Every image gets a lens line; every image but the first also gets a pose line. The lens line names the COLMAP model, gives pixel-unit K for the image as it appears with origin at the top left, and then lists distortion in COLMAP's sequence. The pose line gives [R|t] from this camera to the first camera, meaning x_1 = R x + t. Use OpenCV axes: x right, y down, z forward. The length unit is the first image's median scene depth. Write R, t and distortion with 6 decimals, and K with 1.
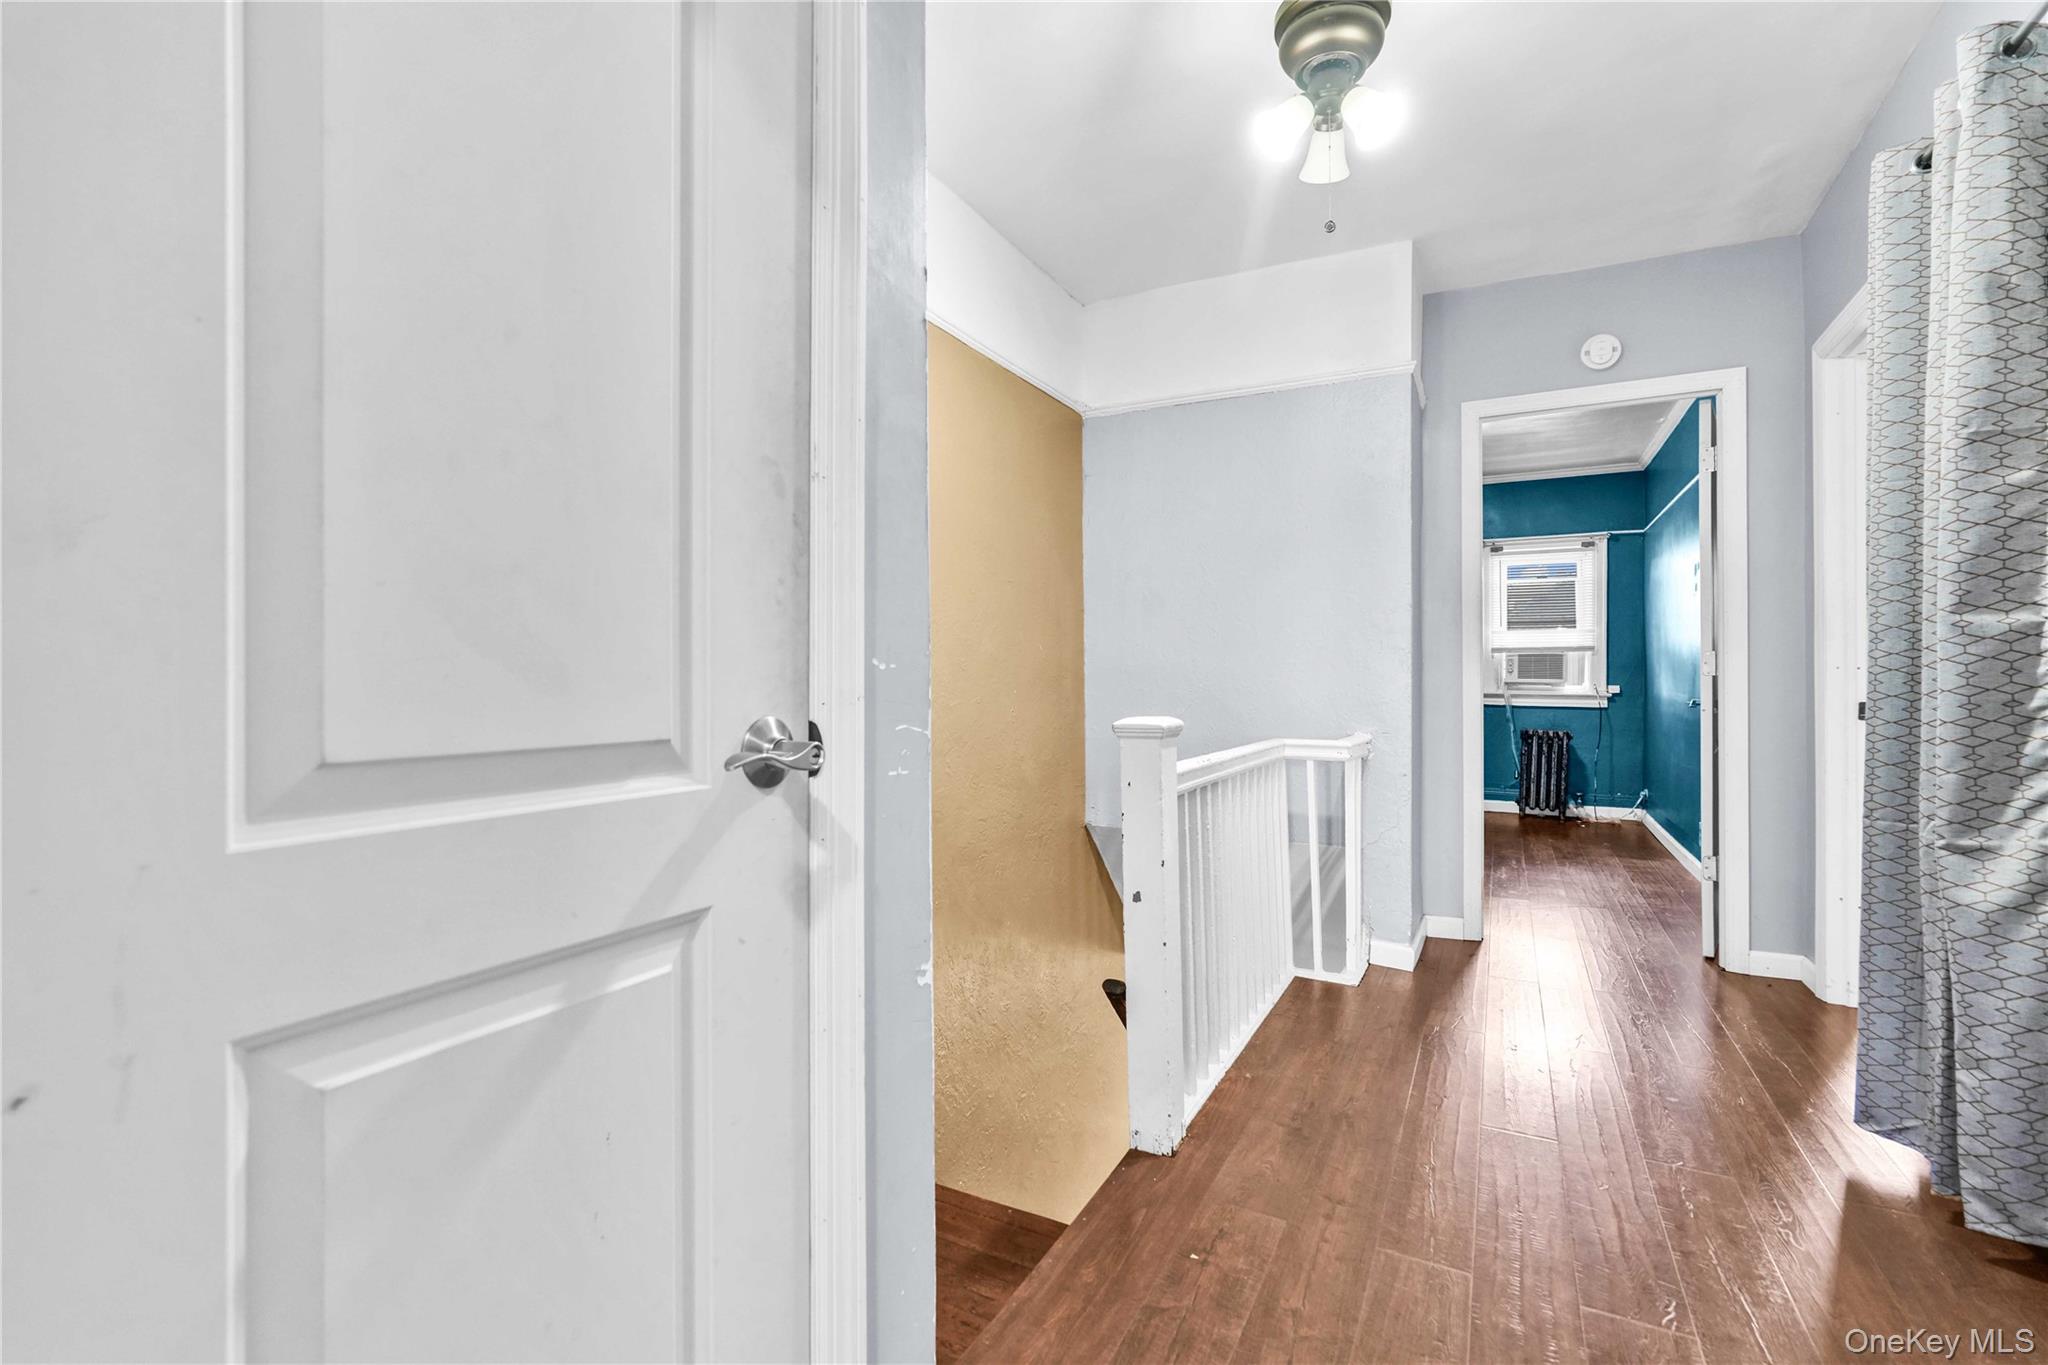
lens RADIAL K [[892.4, 0, 1022.6], [0, 892.4, 683.3], [0, 0, 1]] dist [-0.013099, 0.004689]
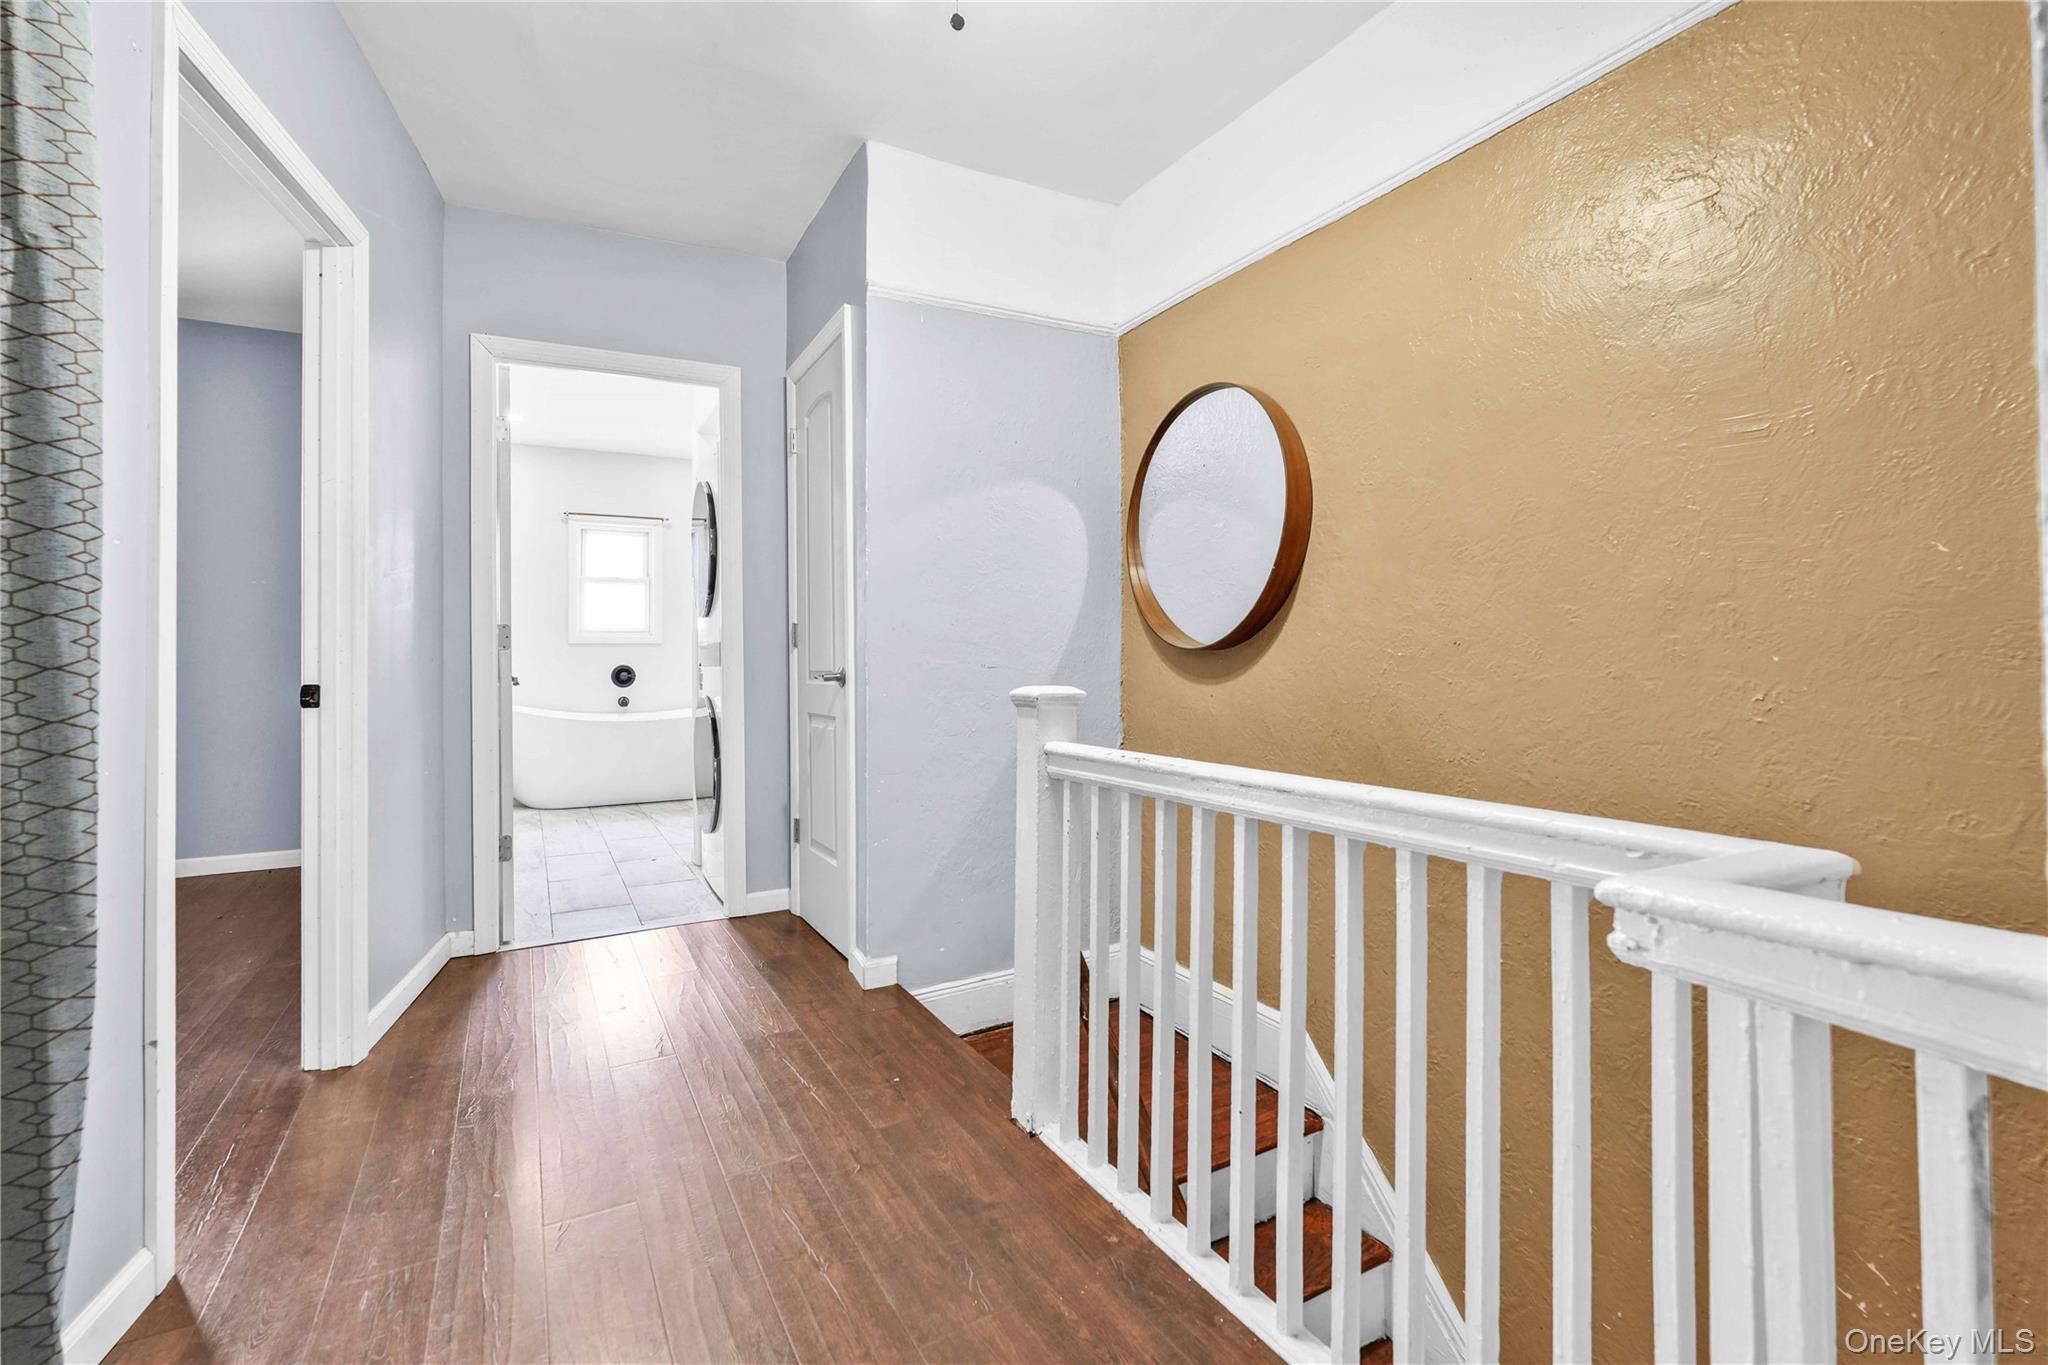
lens RADIAL K [[892.4, 0, 1015.9], [0, 892.4, 672.3], [0, 0, 1]] dist [-0.013099, 0.004689]
pose [[-0.540596, 0.006838, -0.841255, 1.117575], [0.004558, 0.999976, 0.005200, 0.020477], [0.841270, -0.001023, -0.540614, 1.715677]]
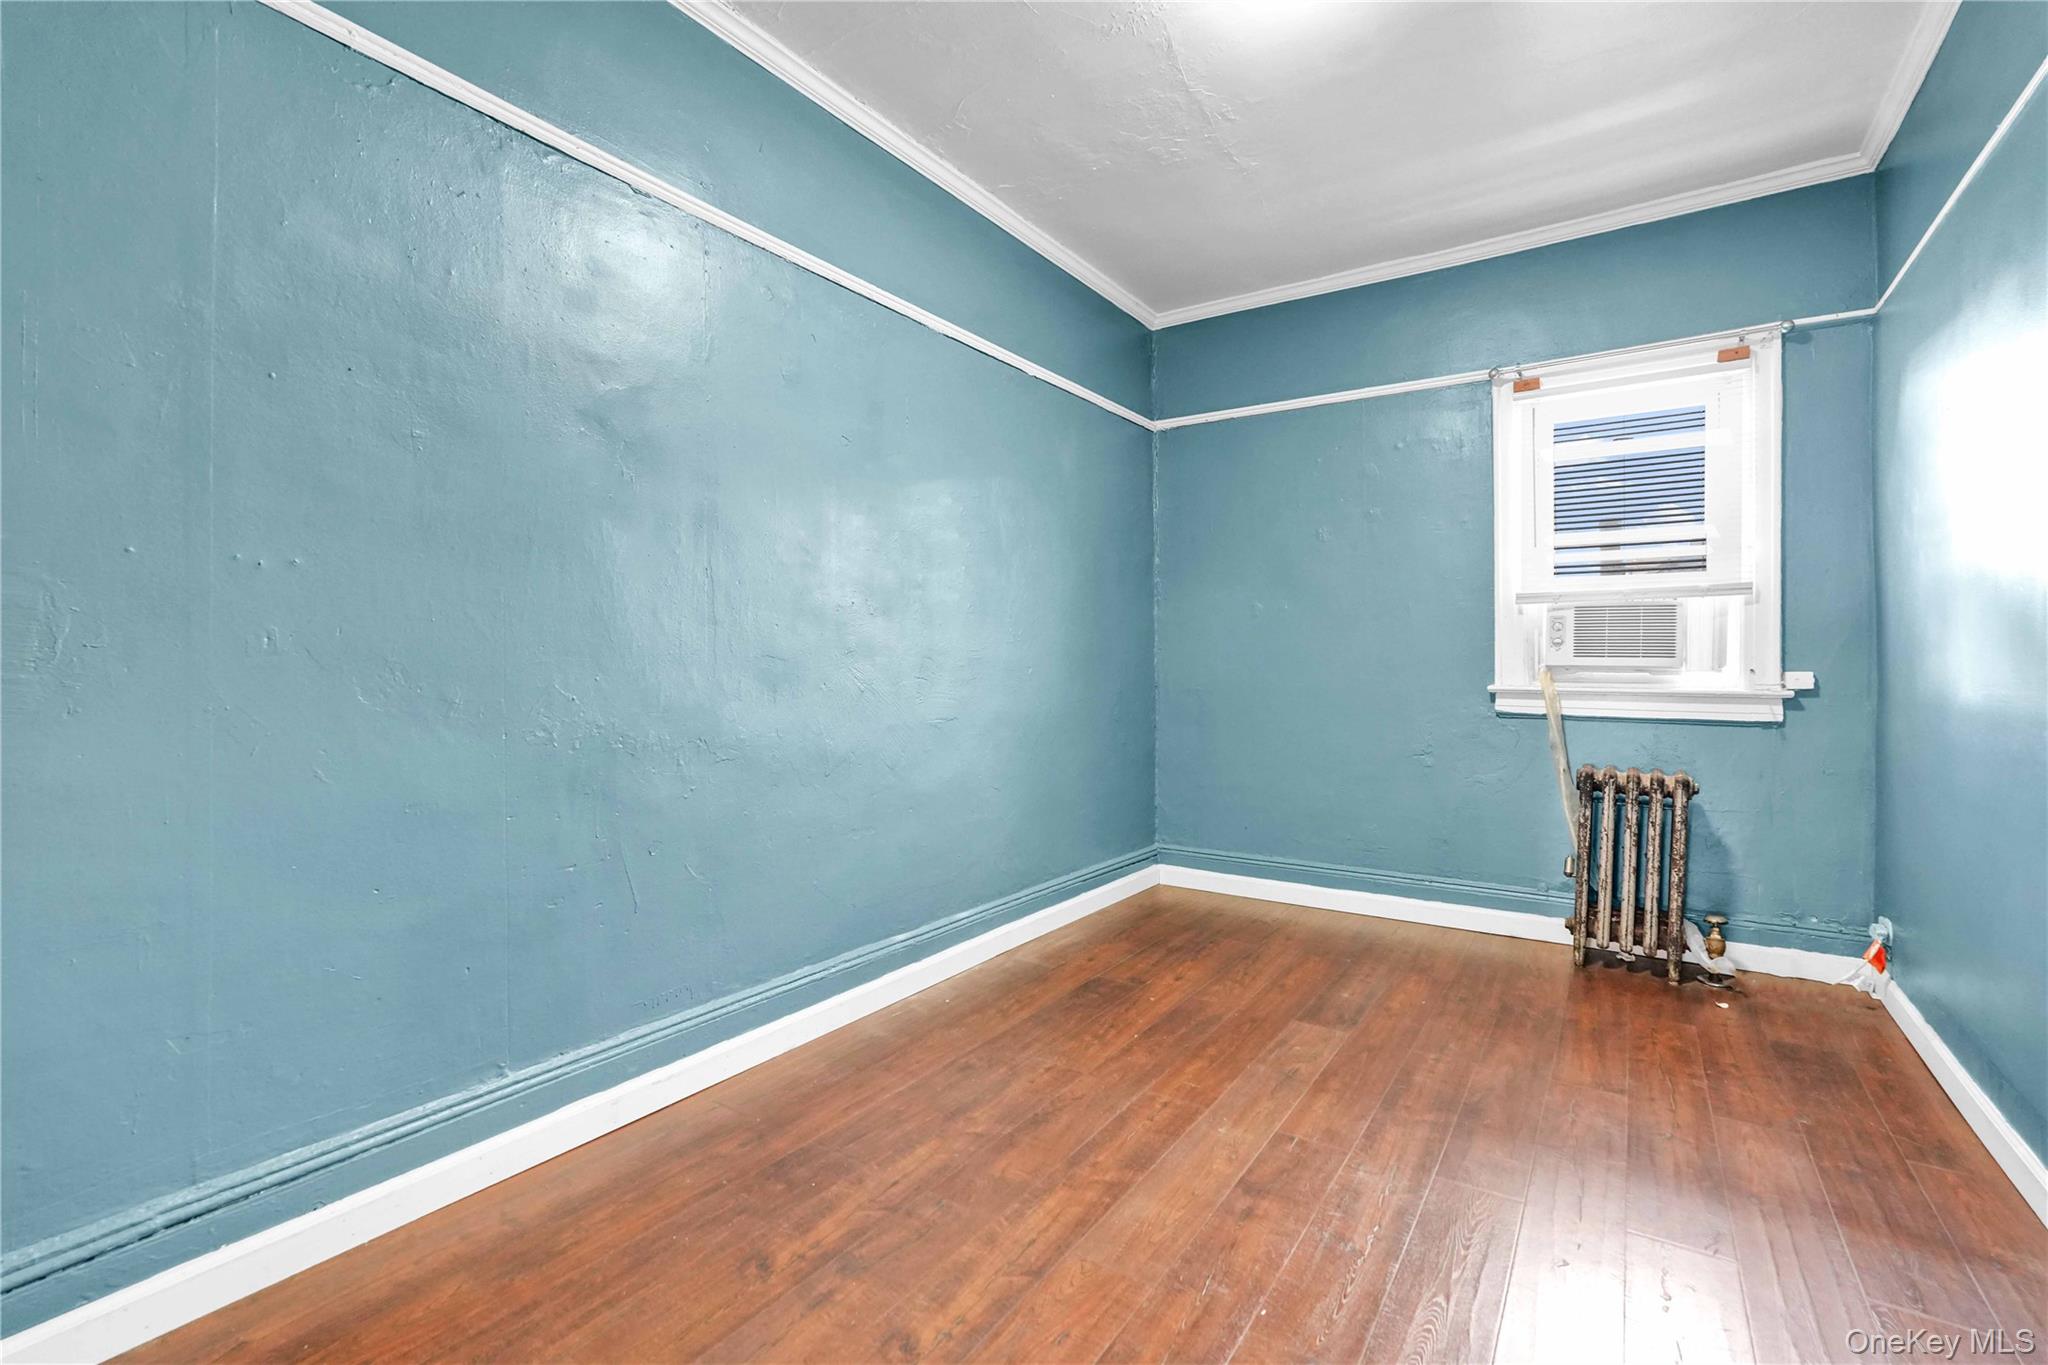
lens RADIAL K [[892.4, 0, 1023.1], [0, 892.4, 678.5], [0, 0, 1]] dist [-0.013099, 0.004689]
pose [[0.994390, -0.004491, -0.105684, 0.329540], [0.004845, 0.999983, 0.003094, 0.002764], [0.105668, -0.003589, 0.994395, 0.522032]]
